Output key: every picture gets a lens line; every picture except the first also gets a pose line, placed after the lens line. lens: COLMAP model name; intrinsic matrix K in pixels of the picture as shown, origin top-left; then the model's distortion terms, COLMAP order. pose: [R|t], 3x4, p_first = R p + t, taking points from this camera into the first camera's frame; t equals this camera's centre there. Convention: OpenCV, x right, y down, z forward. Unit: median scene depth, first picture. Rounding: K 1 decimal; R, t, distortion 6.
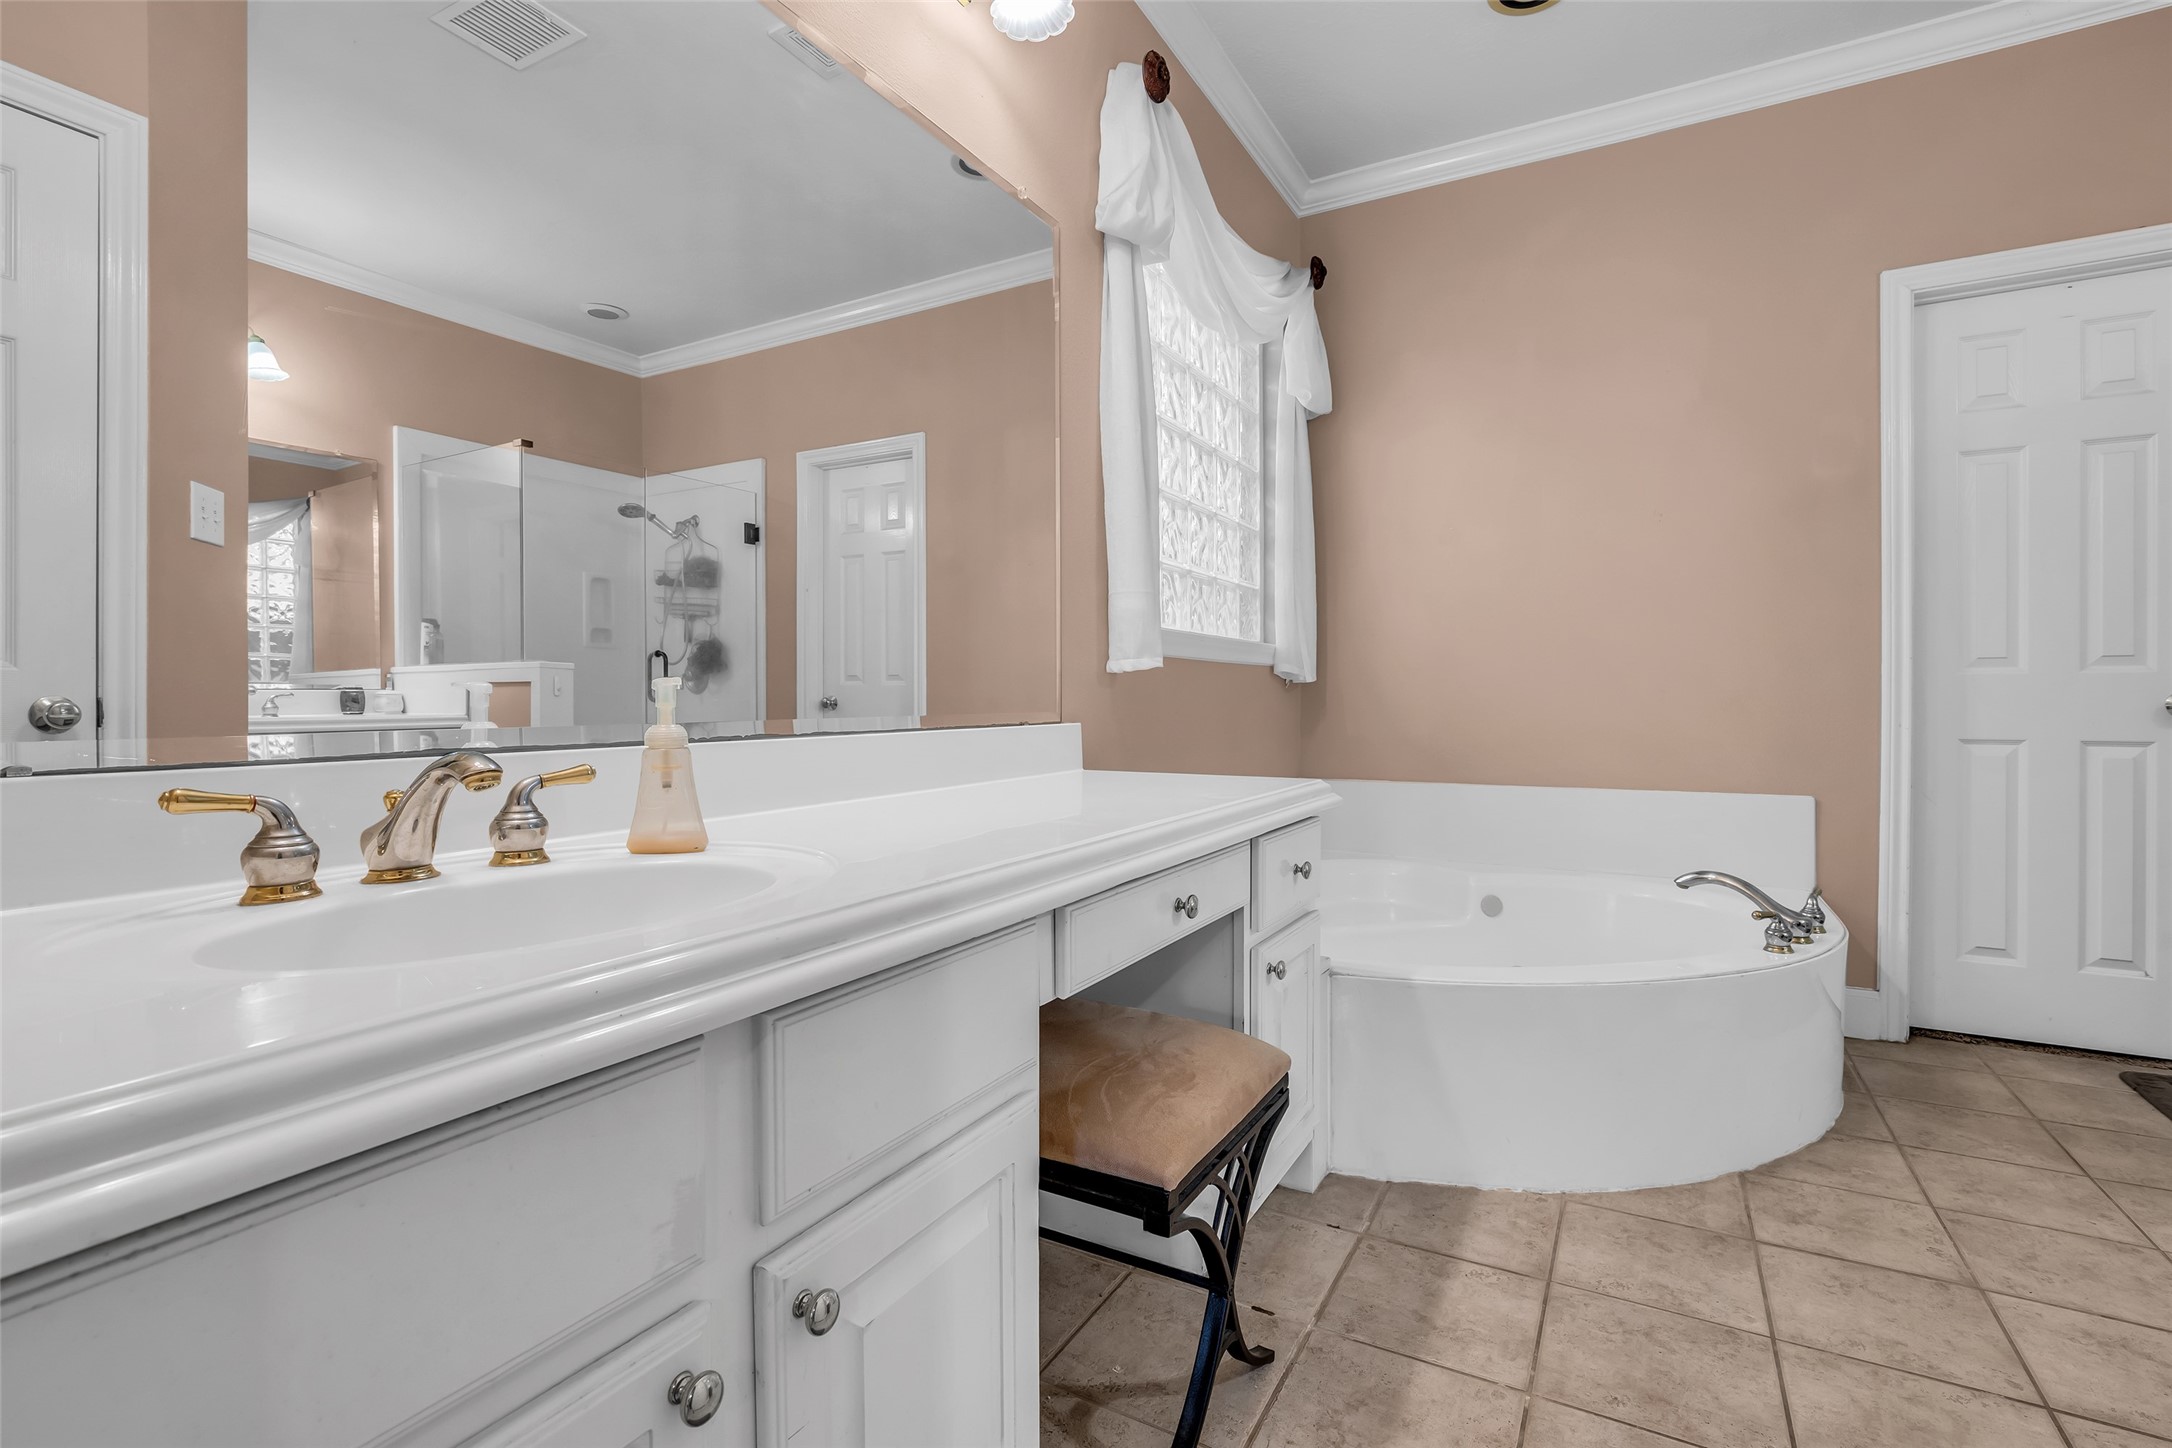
lens RADIAL K [[990.6, 0, 1087.7], [0, 990.6, 716.9], [0, 0, 1]] dist [-0.016896, 0.001583]
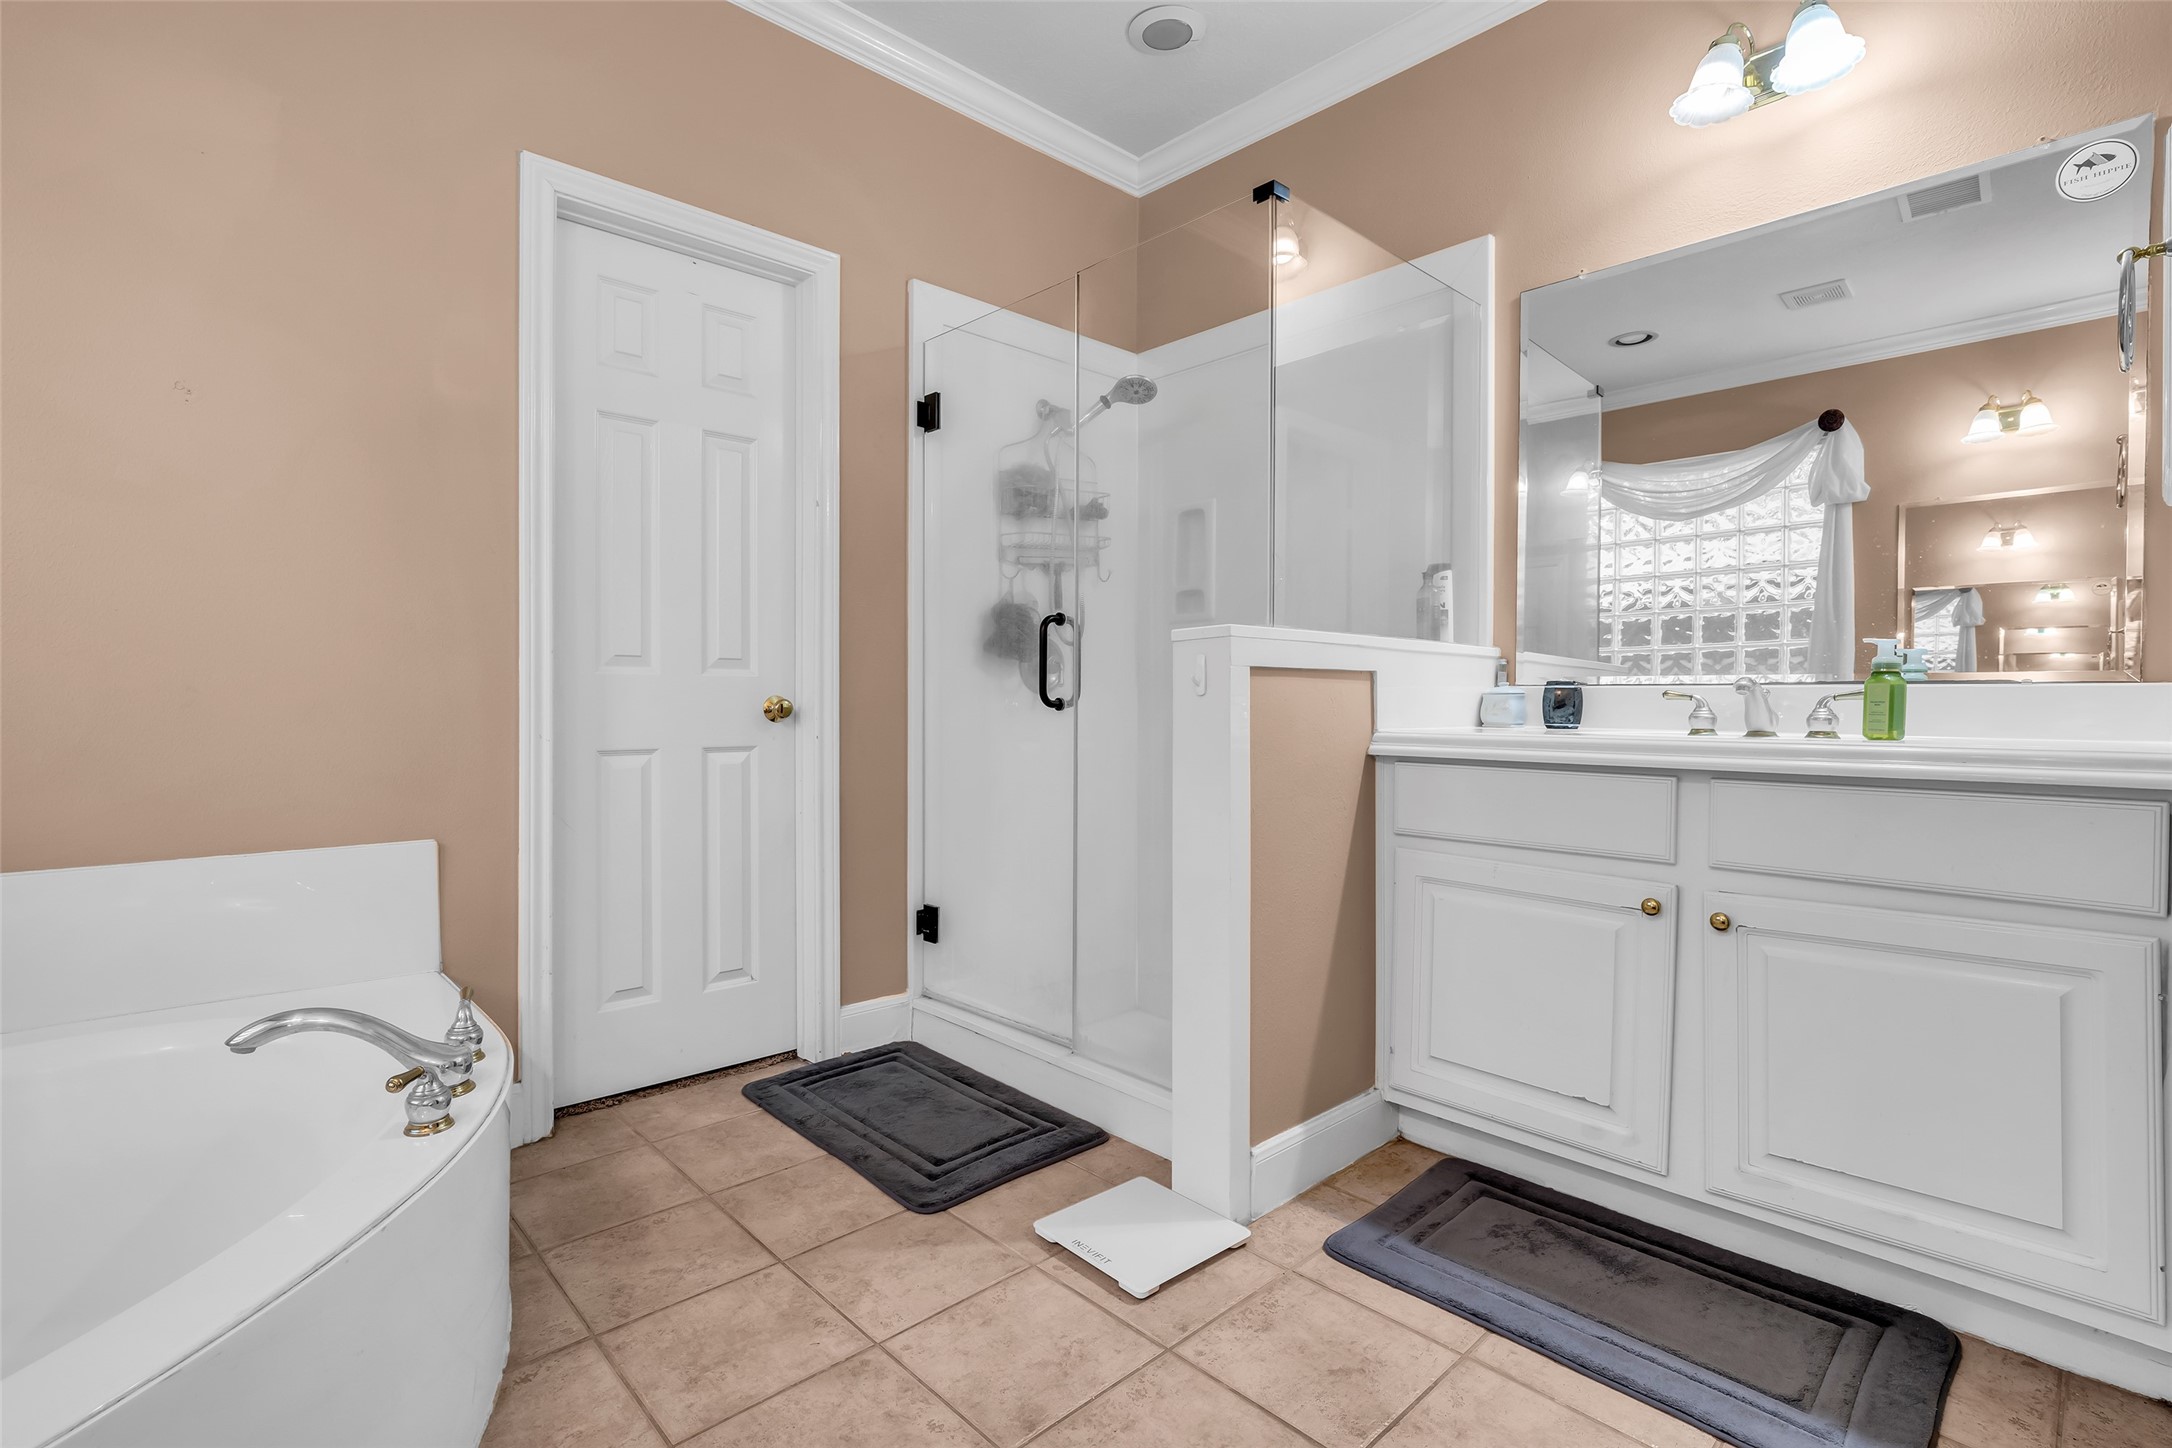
lens RADIAL K [[990.6, 0, 1082.3], [0, 990.6, 703.7], [0, 0, 1]] dist [-0.016896, 0.001583]
pose [[0.285332, -0.001382, 0.958428, 0.217079], [0.004046, 0.999992, 0.000237, -0.017946], [-0.958420, 0.003810, 0.285335, 0.397267]]
